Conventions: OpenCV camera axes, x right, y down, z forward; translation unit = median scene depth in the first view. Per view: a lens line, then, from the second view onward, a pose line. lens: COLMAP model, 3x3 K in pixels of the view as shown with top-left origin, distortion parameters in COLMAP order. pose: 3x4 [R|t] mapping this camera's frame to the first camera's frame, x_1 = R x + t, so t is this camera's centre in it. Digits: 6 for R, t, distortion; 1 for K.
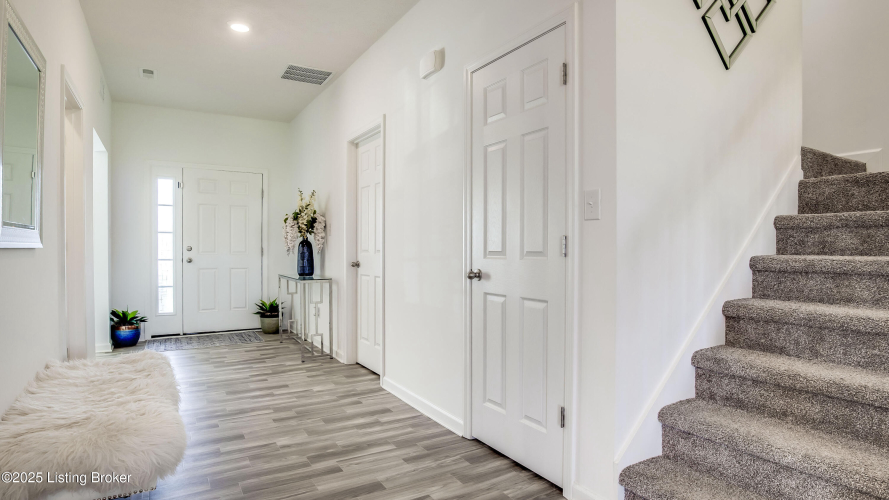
lens RADIAL K [[471.4, 0, 444.1], [0, 471.4, 251.3], [0, 0, 1]] dist [0.002315, 0.001133]
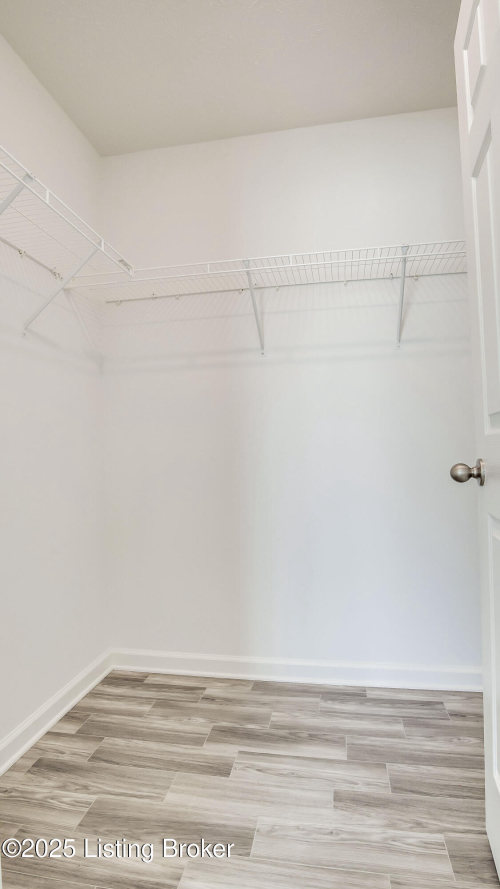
lens RADIAL K [[455.5, 0, 250.3], [0, 455.5, 445.8], [0, 0, 1]] dist [0.005028, 0.000614]
pose [[0.747753, -0.031136, -0.663247, 0.216813], [0.027257, 0.999497, -0.016192, 0.024689], [0.663418, -0.005970, 0.748226, 0.514489]]
